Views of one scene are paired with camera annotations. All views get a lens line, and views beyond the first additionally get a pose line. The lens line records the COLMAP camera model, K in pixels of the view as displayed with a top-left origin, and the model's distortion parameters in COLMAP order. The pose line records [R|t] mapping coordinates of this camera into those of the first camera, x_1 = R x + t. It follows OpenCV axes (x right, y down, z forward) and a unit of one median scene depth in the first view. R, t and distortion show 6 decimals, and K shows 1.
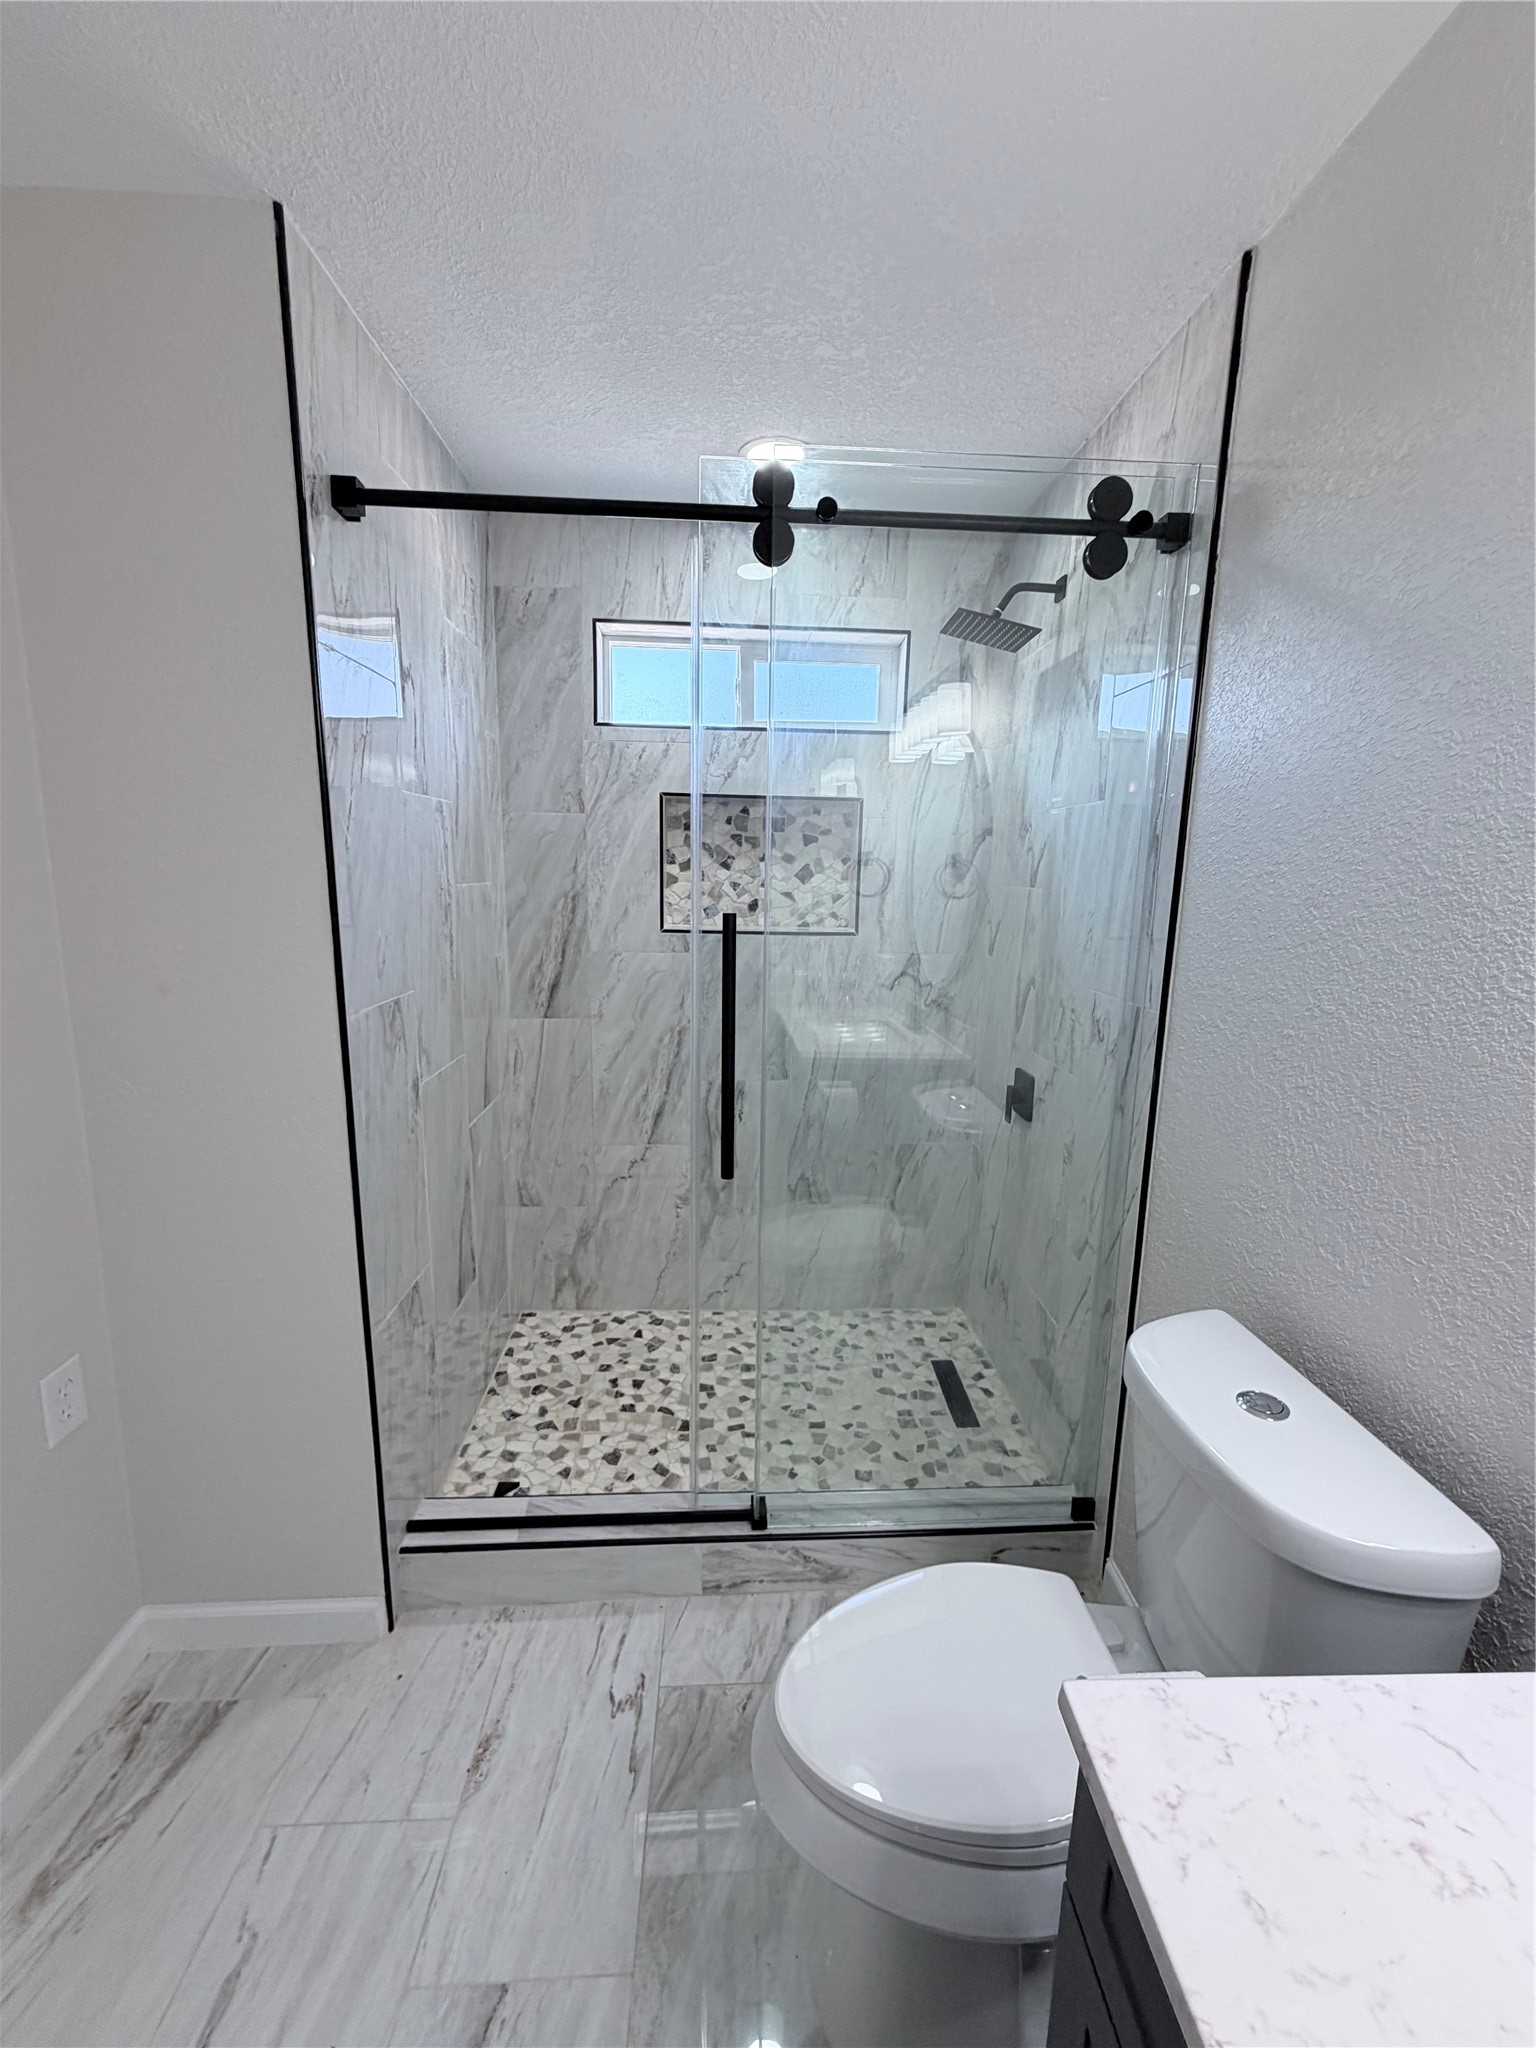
lens RADIAL K [[817.0, 0, 770.9], [0, 817.0, 1020.3], [0, 0, 1]] dist [0.001648, 0.000044]
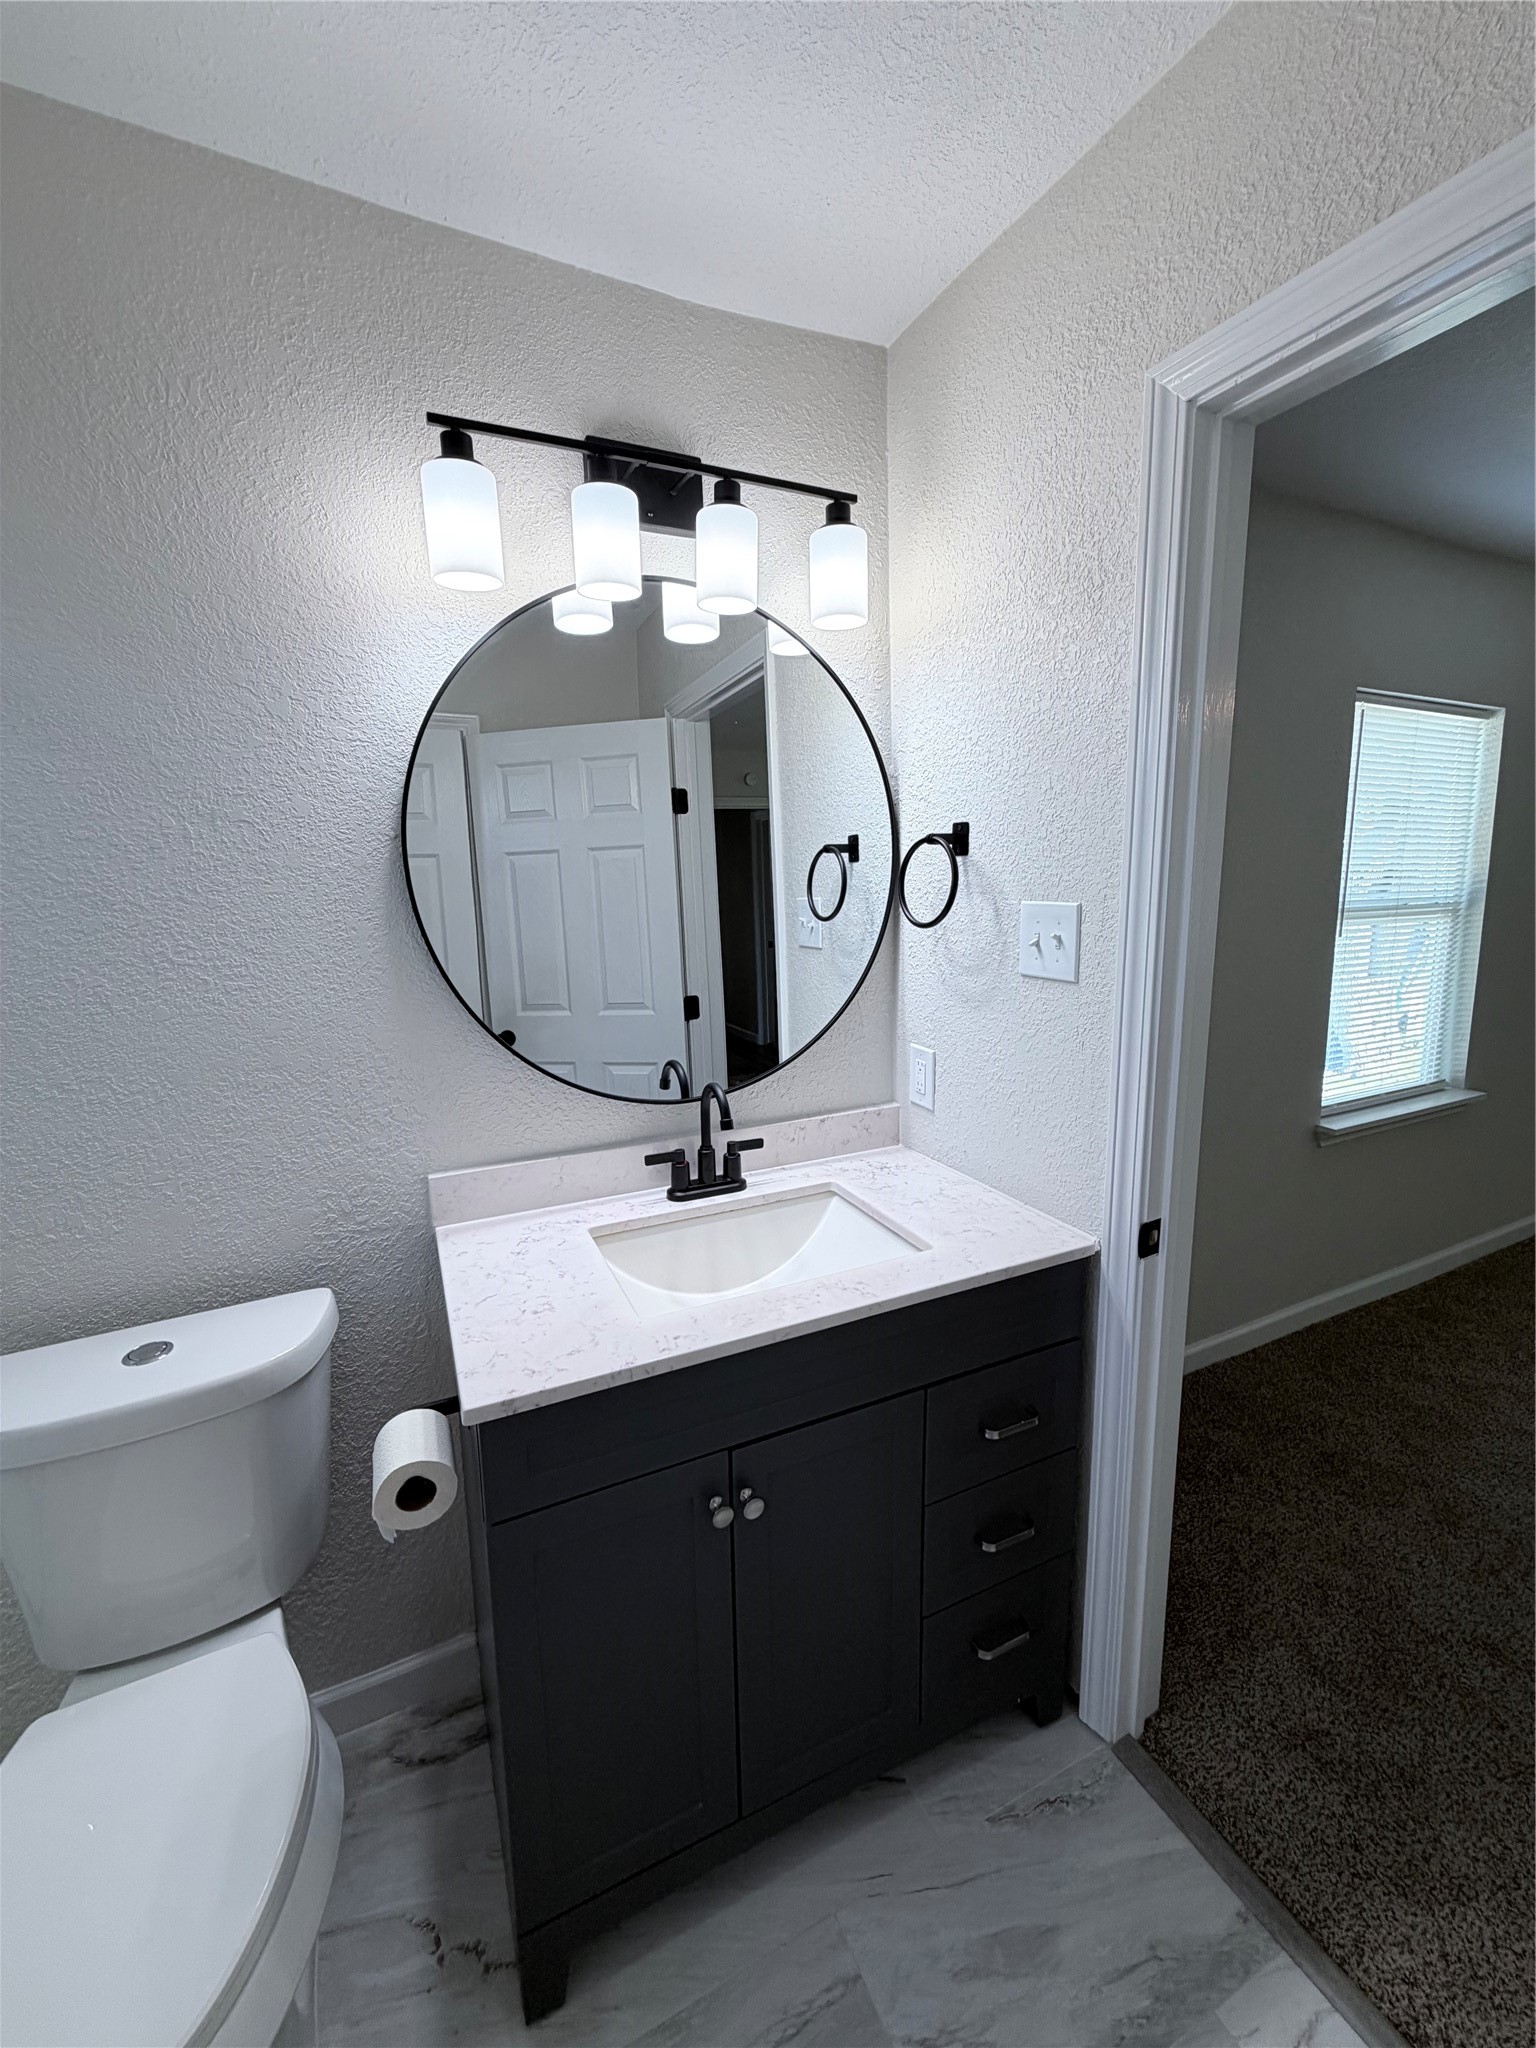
lens RADIAL K [[817.0, 0, 768.5], [0, 817.0, 1008.5], [0, 0, 1]] dist [0.001648, 0.000044]
pose [[-0.383767, -0.169151, 0.907806, -0.701827], [0.177059, 0.951361, 0.252116, -0.118724], [-0.906296, 0.257489, -0.335151, 0.513793]]
